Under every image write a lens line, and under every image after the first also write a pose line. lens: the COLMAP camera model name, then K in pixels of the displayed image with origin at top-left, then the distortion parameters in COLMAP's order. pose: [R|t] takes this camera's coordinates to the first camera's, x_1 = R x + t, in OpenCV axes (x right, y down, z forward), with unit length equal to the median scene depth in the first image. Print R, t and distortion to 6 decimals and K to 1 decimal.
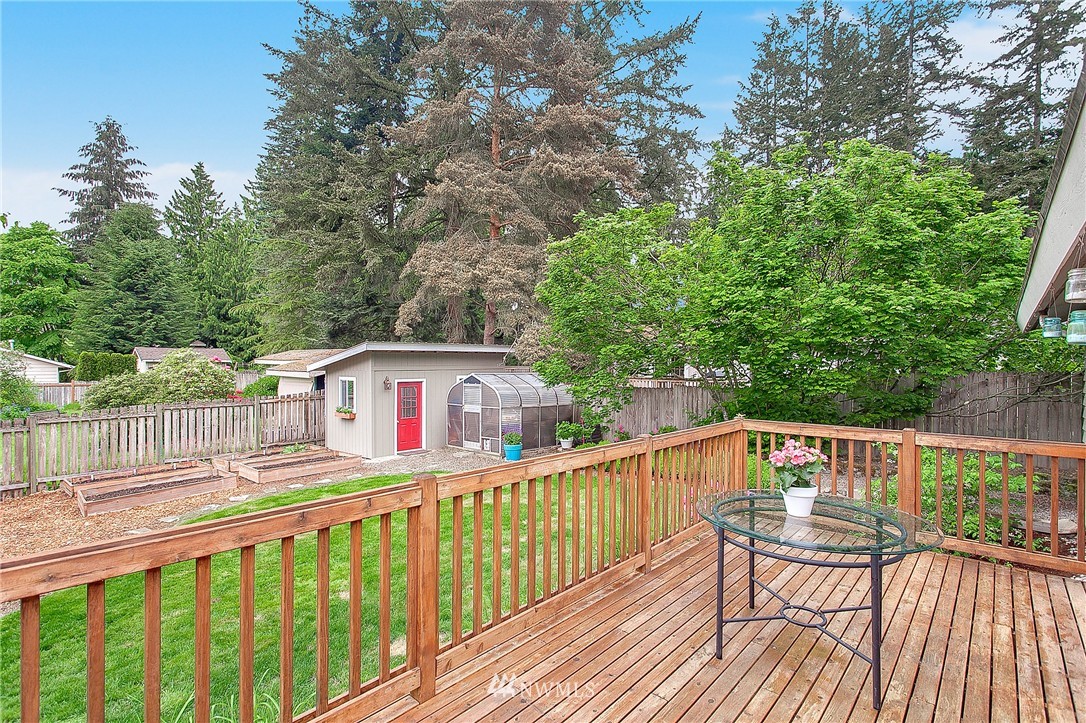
lens RADIAL K [[522.5, 0, 544.4], [0, 522.5, 364.3], [0, 0, 1]] dist [0.005975, 0.000807]
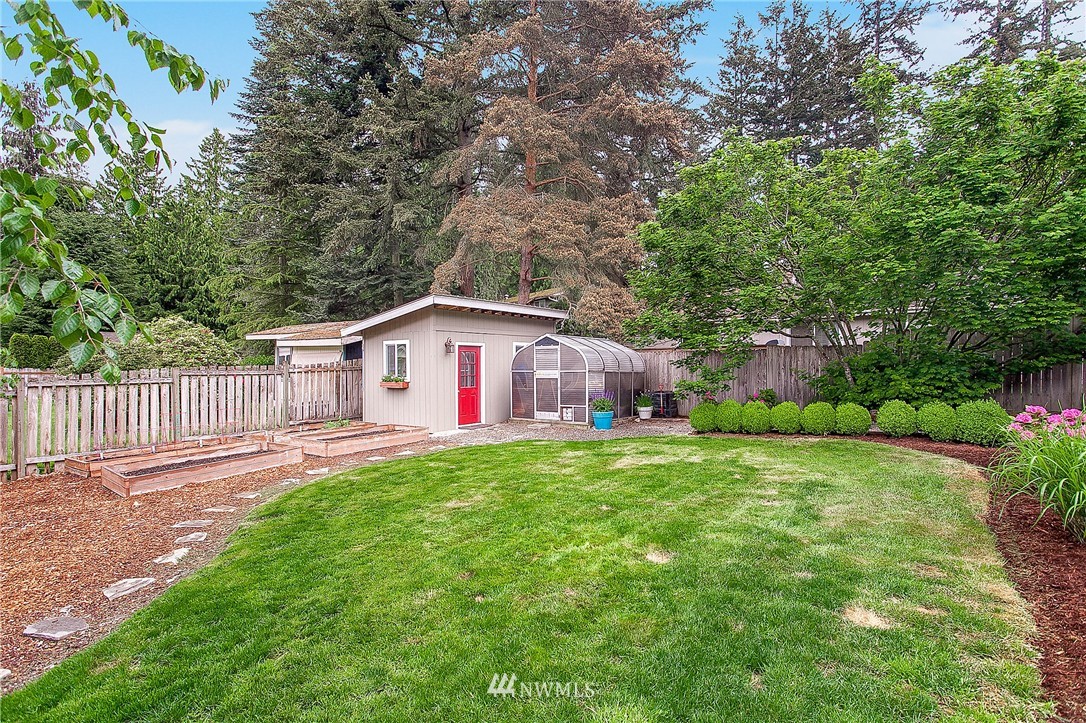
lens RADIAL K [[522.5, 0, 545.8], [0, 522.5, 364.3], [0, 0, 1]] dist [0.005975, 0.000807]
pose [[0.994191, -0.007111, 0.107399, -0.198183], [0.007478, 0.999968, -0.003014, 0.059941], [-0.107374, 0.003799, 0.994211, 0.105134]]
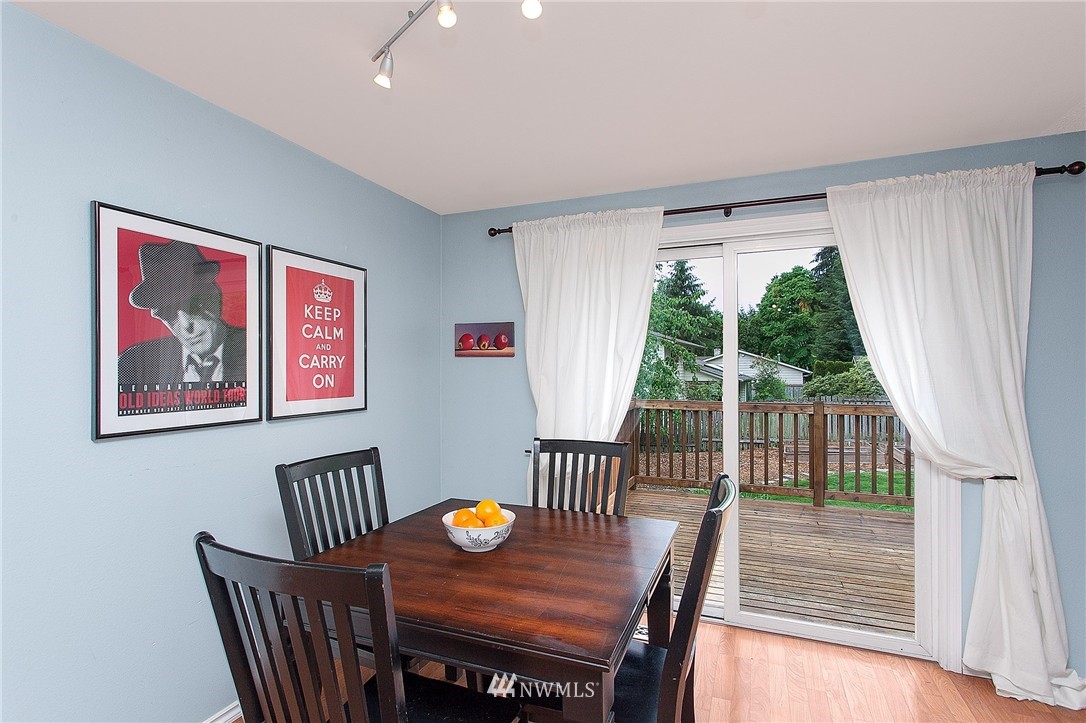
lens RADIAL K [[522.5, 0, 551.5], [0, 522.5, 367.7], [0, 0, 1]] dist [0.005975, 0.000807]
pose [[0.339433, -0.011814, -0.940556, 0.211582], [0.000379, 0.999923, -0.012422, 0.016409], [0.940630, 0.003860, 0.339411, -0.109384]]
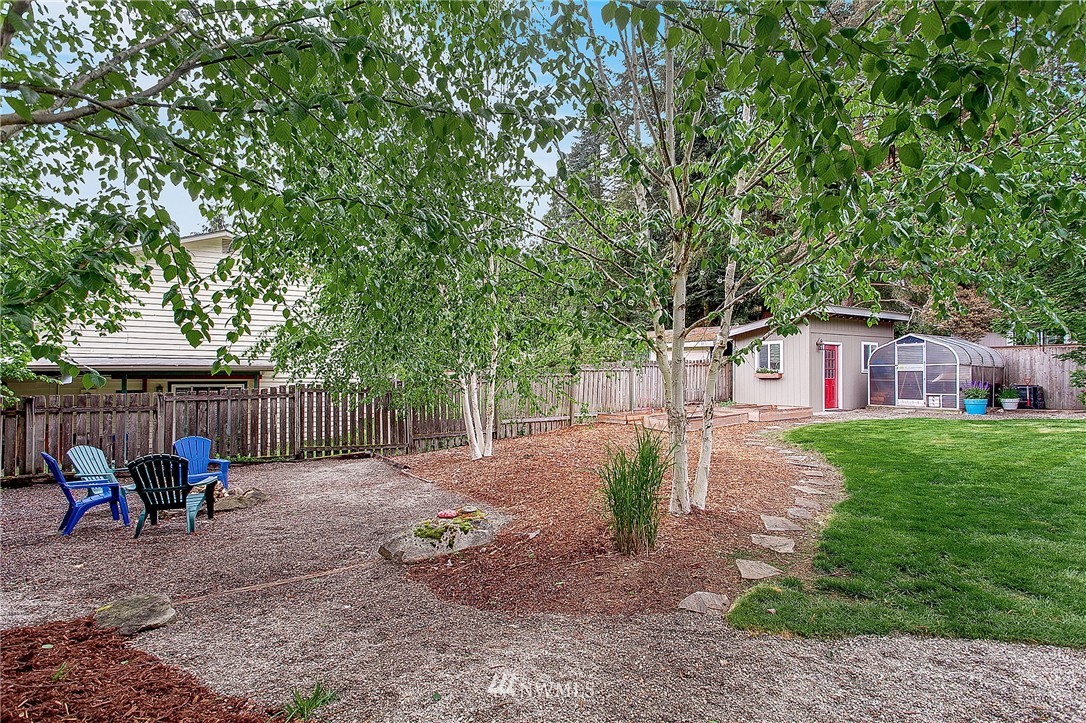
lens RADIAL K [[522.5, 0, 542.7], [0, 522.5, 363.7], [0, 0, 1]] dist [0.005975, 0.000807]
pose [[0.956878, -0.004529, -0.290454, -0.454406], [0.000571, 0.999906, -0.013711, 0.076739], [0.290489, 0.012954, 0.956791, -0.185010]]
